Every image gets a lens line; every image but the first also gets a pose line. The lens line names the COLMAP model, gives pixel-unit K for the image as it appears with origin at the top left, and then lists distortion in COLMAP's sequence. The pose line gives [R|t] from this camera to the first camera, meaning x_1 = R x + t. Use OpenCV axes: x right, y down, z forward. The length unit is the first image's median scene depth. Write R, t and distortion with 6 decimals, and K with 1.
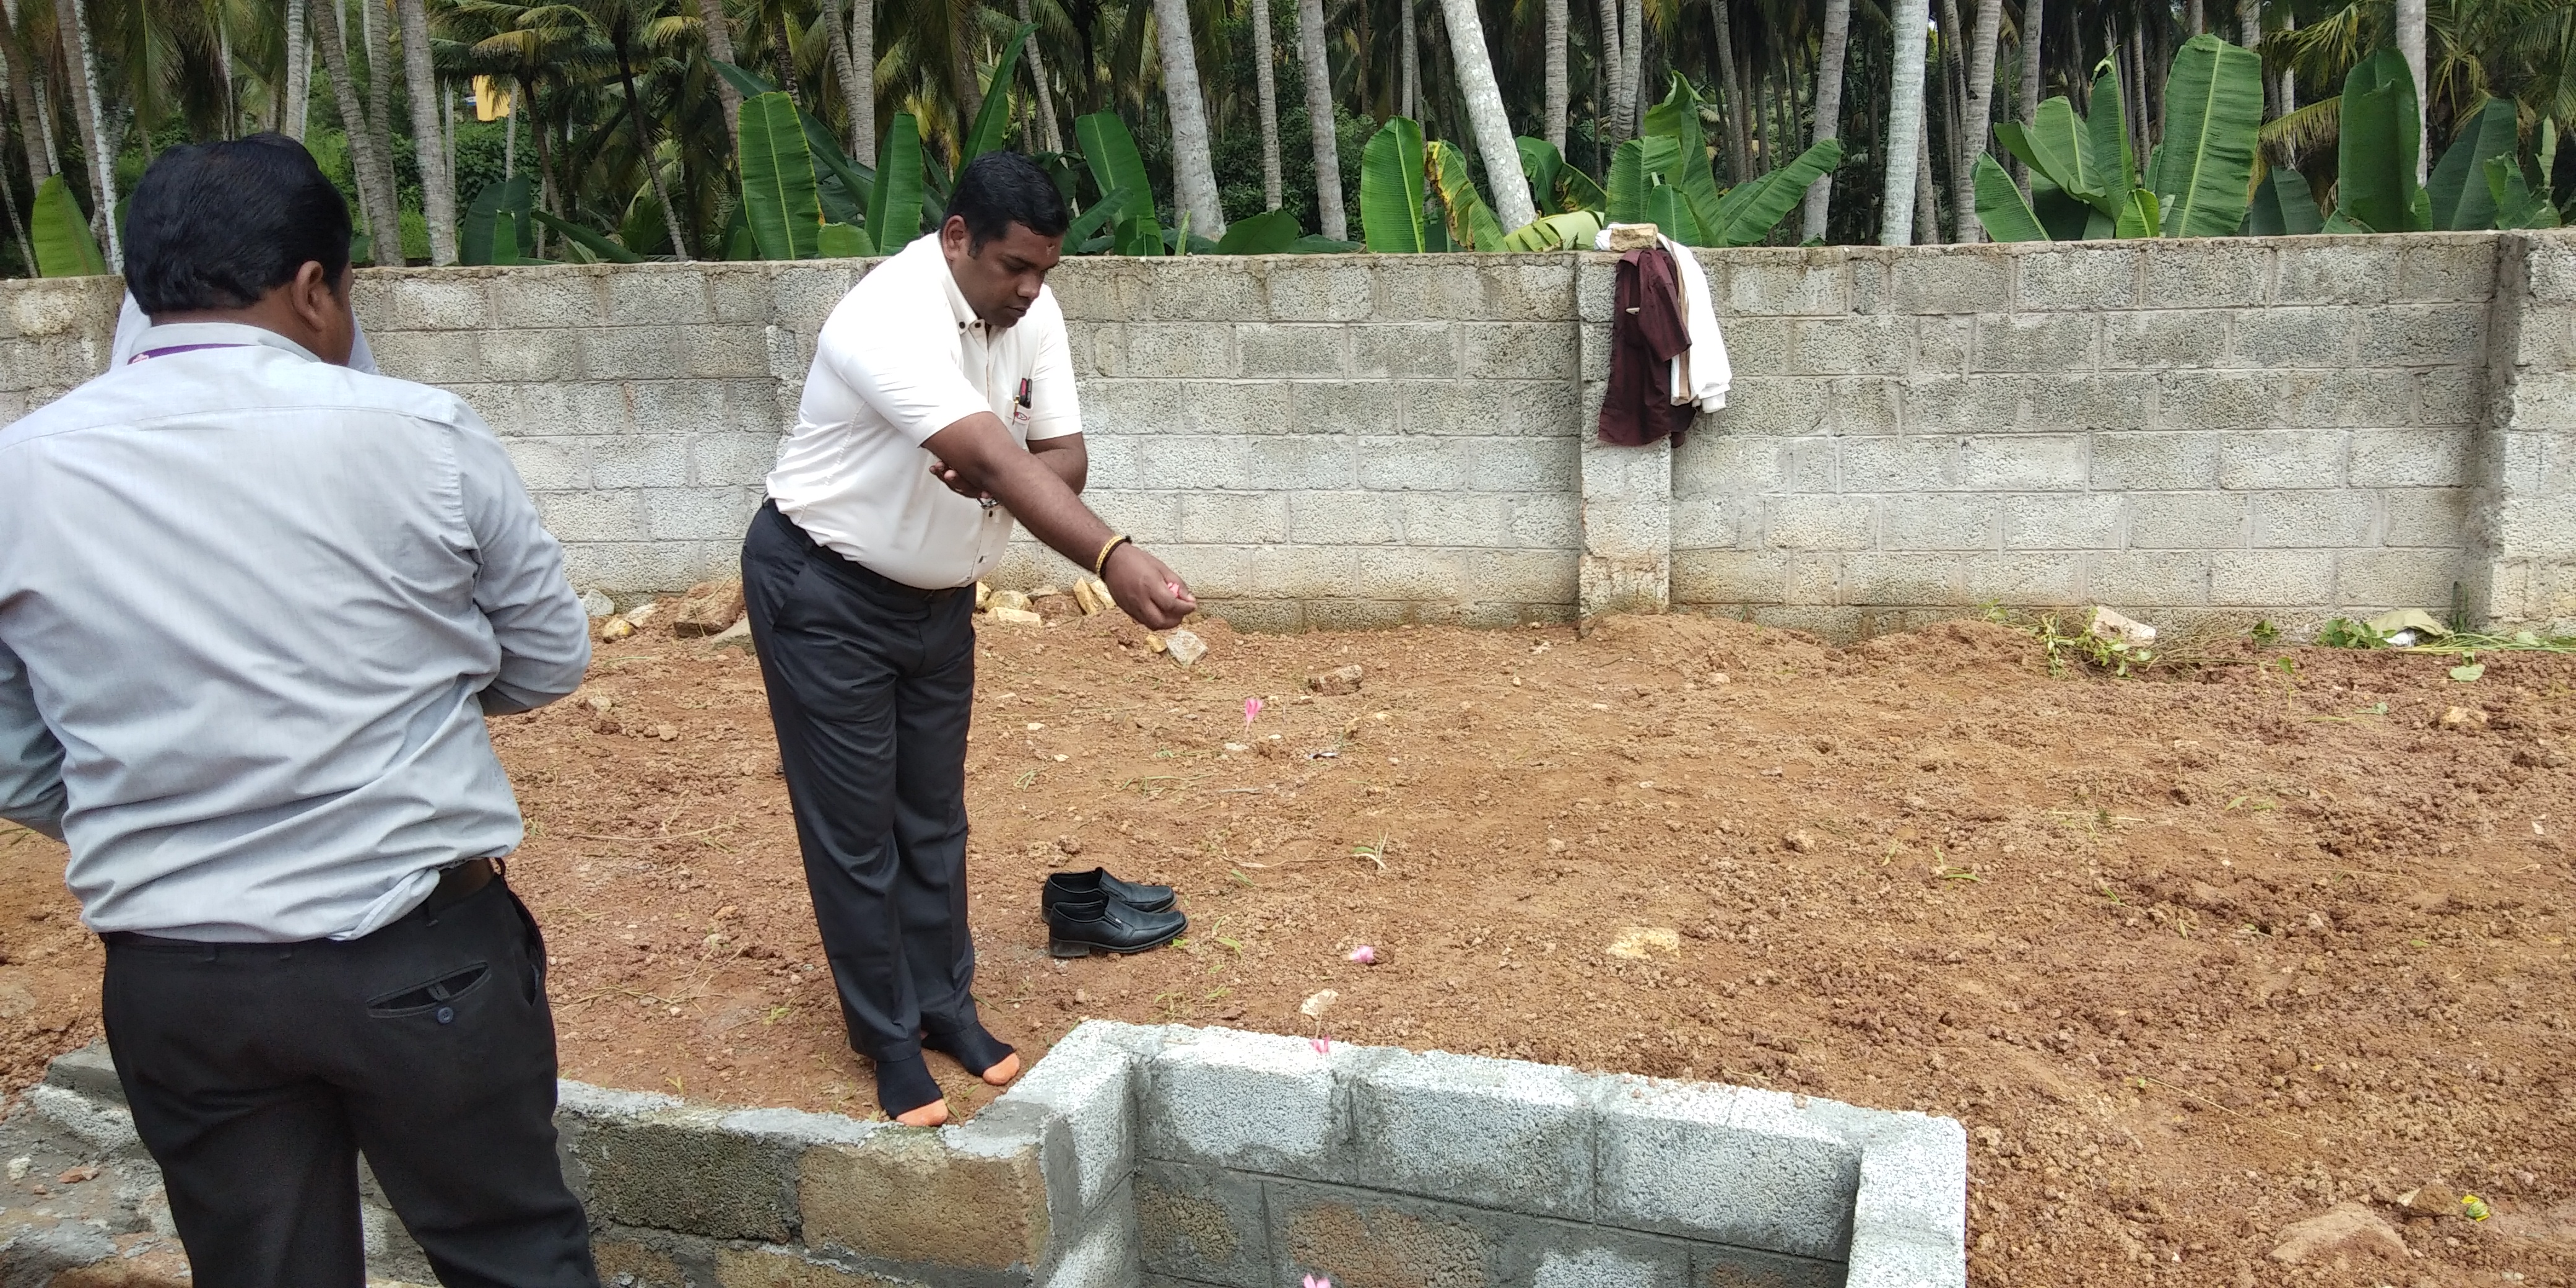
lens RADIAL K [[1982.2, 0, 1288.0], [0, 1982.2, 644.0], [0, 0, 1]] dist [0.104126, -0.189565]
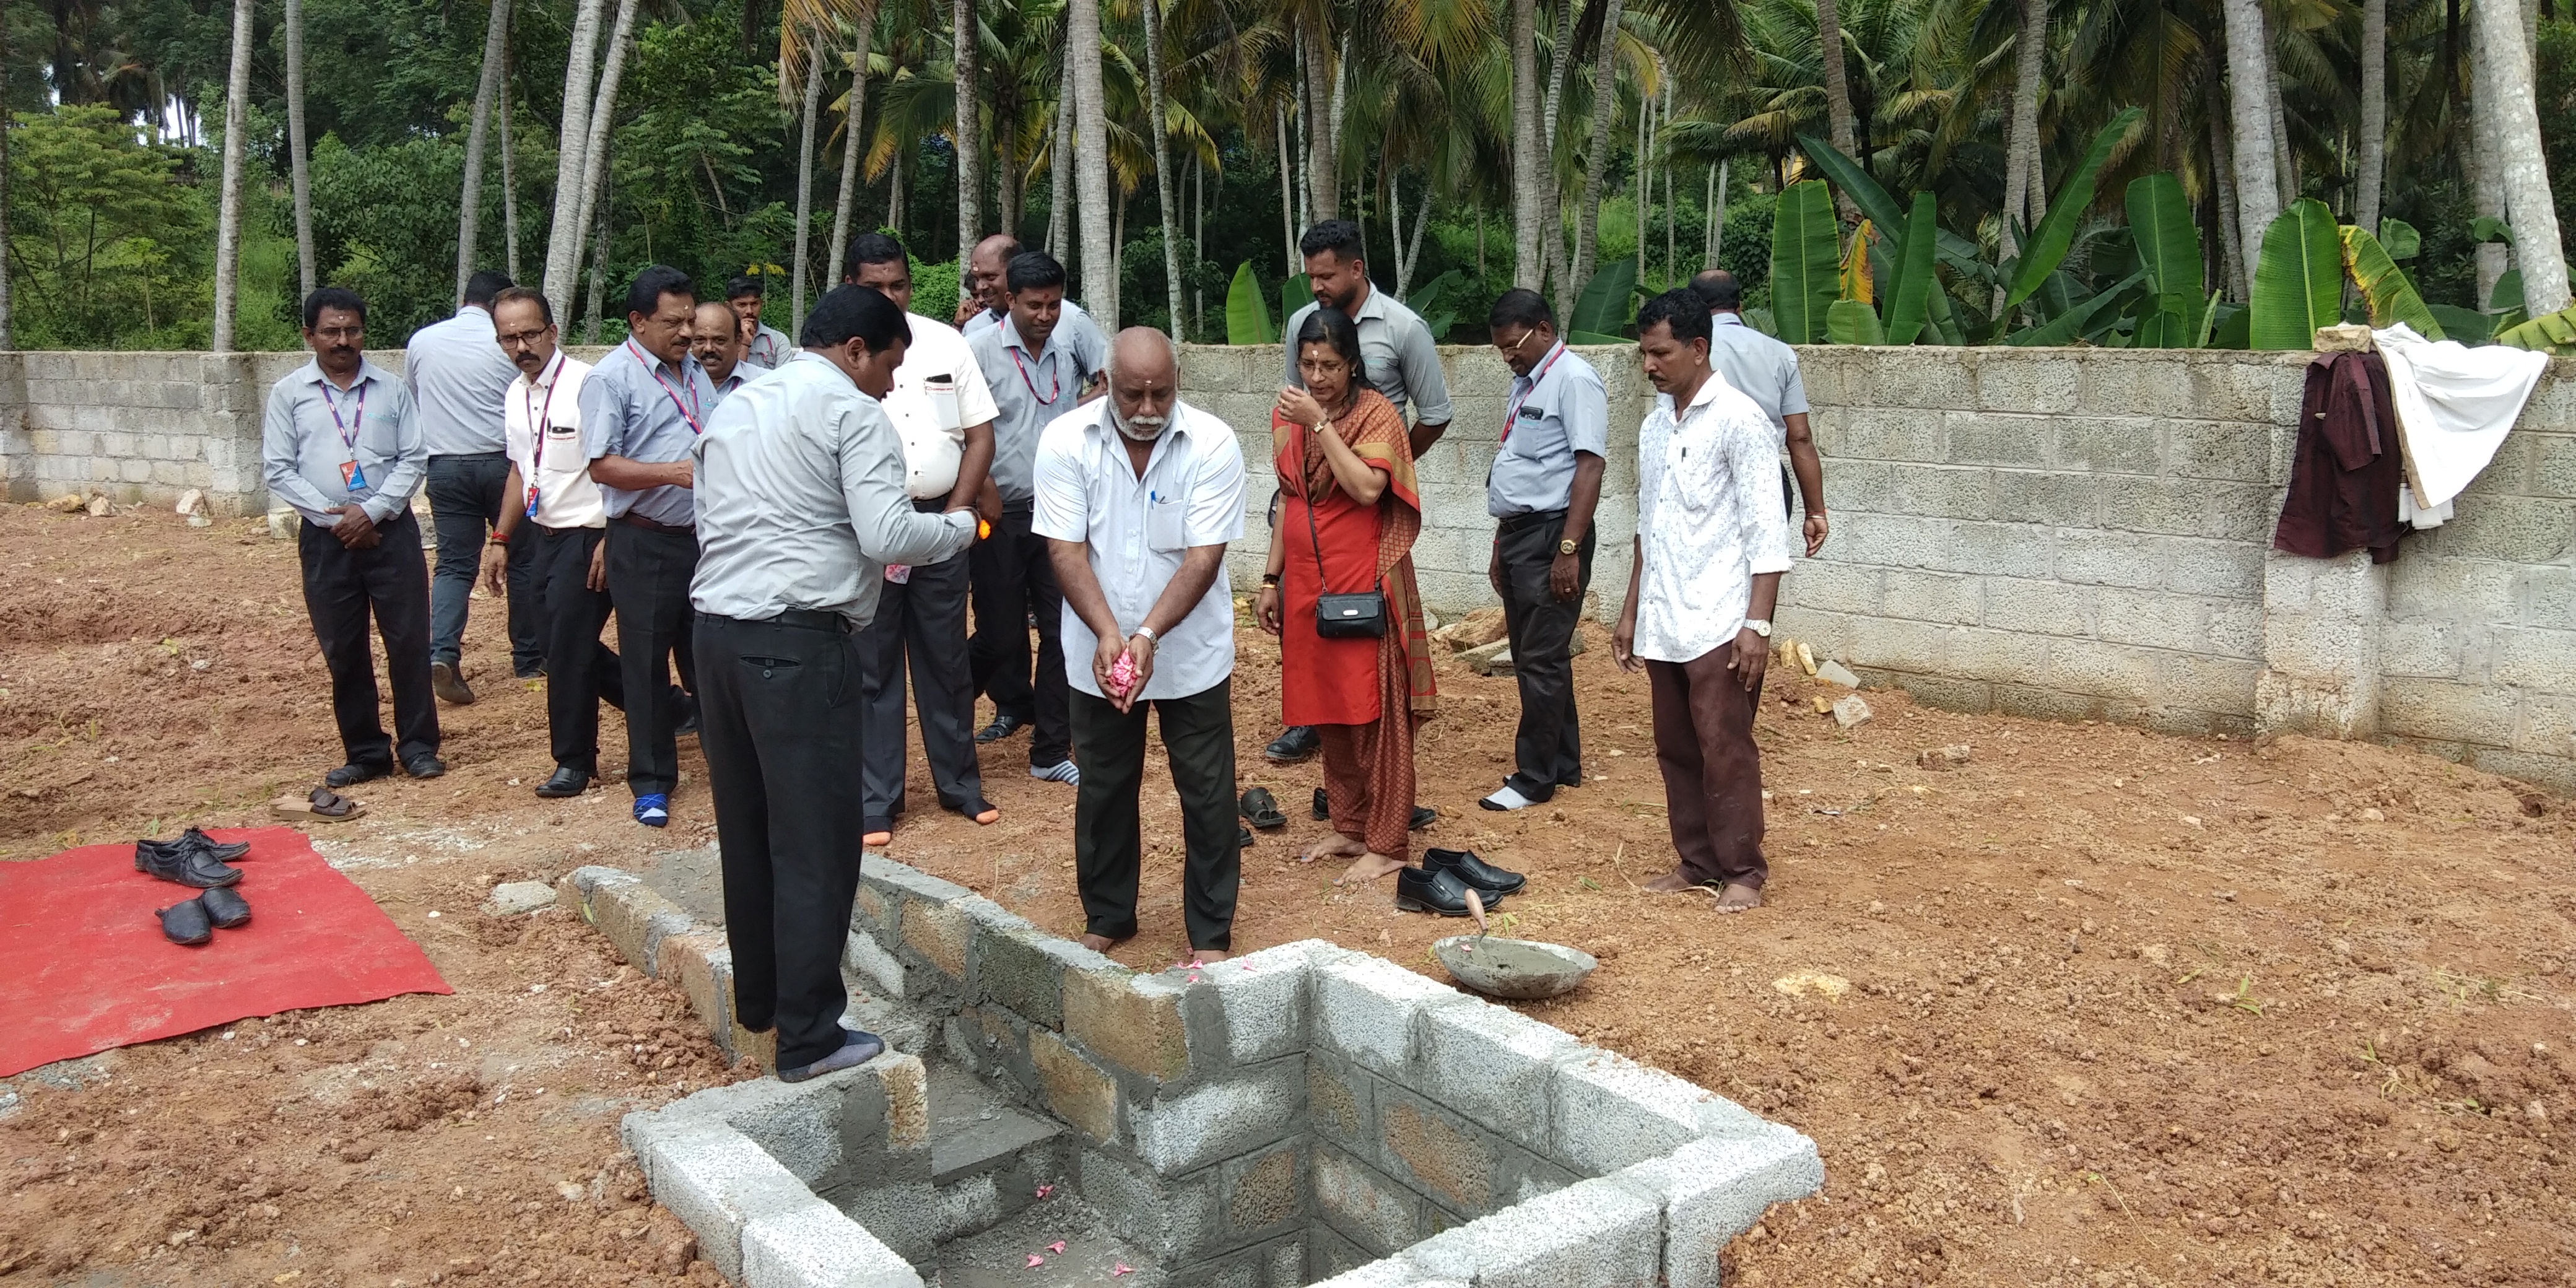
lens RADIAL K [[1982.2, 0, 1288.0], [0, 1982.2, 644.0], [0, 0, 1]] dist [0.104126, -0.189565]
pose [[0.818197, 0.106795, -0.564932, 0.311280], [-0.123767, 0.992276, 0.008328, -0.006642], [0.561458, 0.063106, 0.825096, -0.054642]]
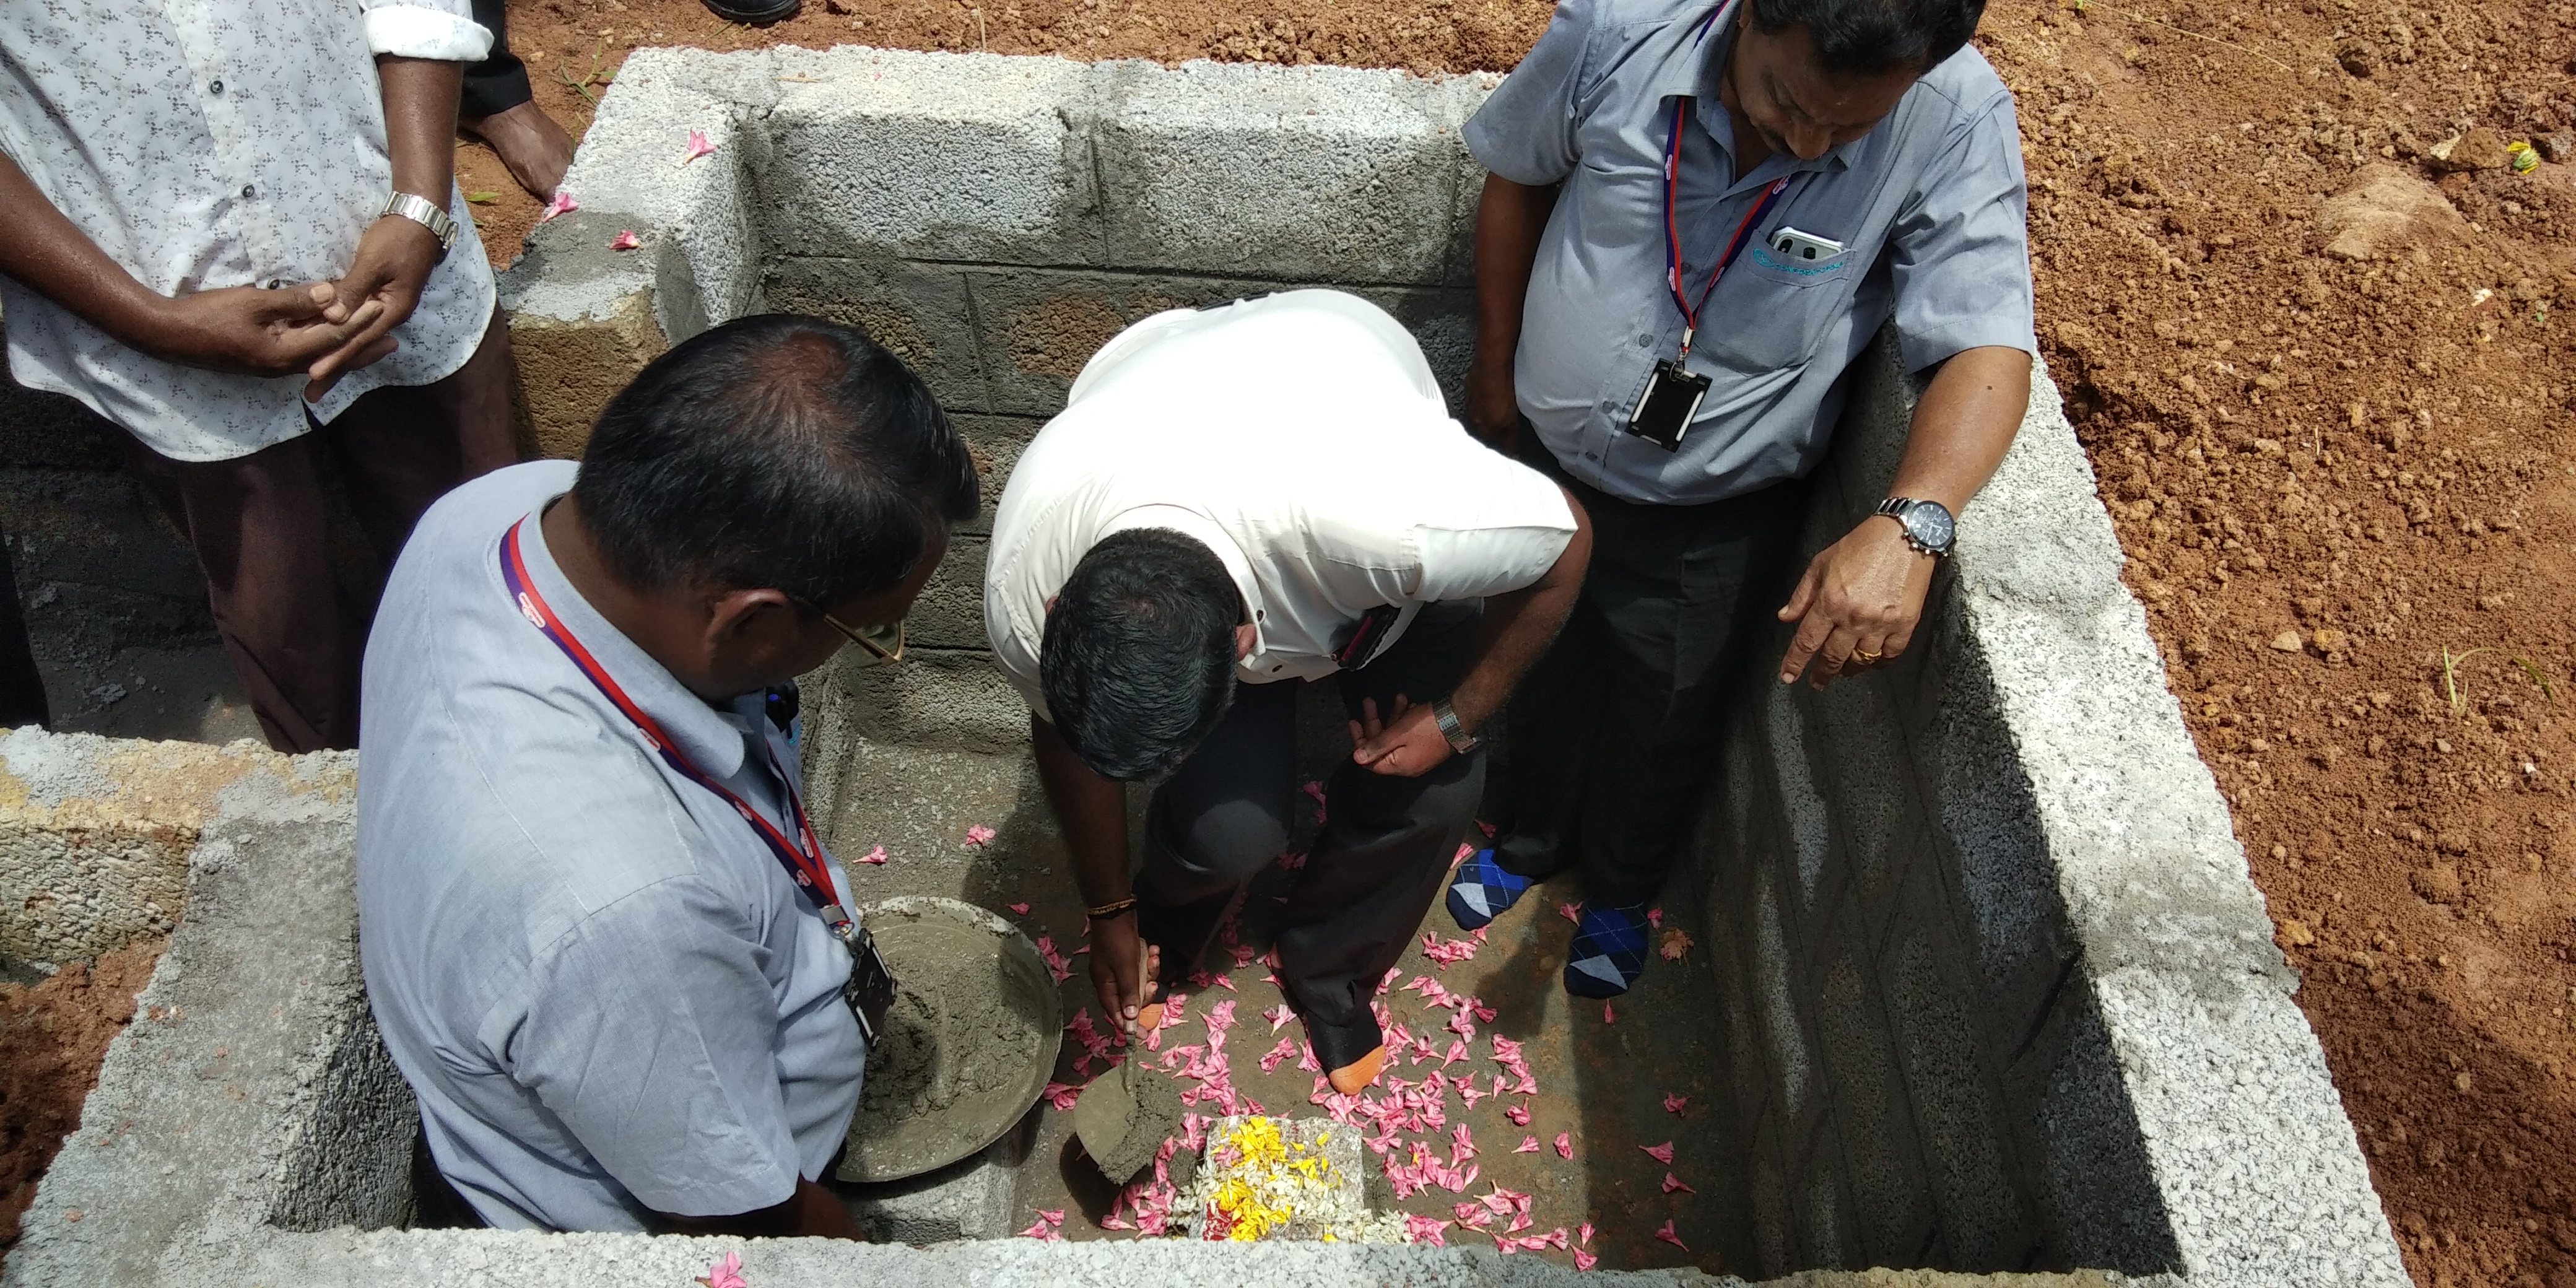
lens RADIAL K [[2011.5, 0, 1296.4], [0, 2011.5, 633.3], [0, 0, 1]] dist [0.117330, -0.229539]
pose [[0.953479, -0.169275, 0.249447, -0.048324], [0.011115, 0.846642, 0.532047, 0.001024], [-0.301255, -0.504522, 0.809137, 0.161142]]
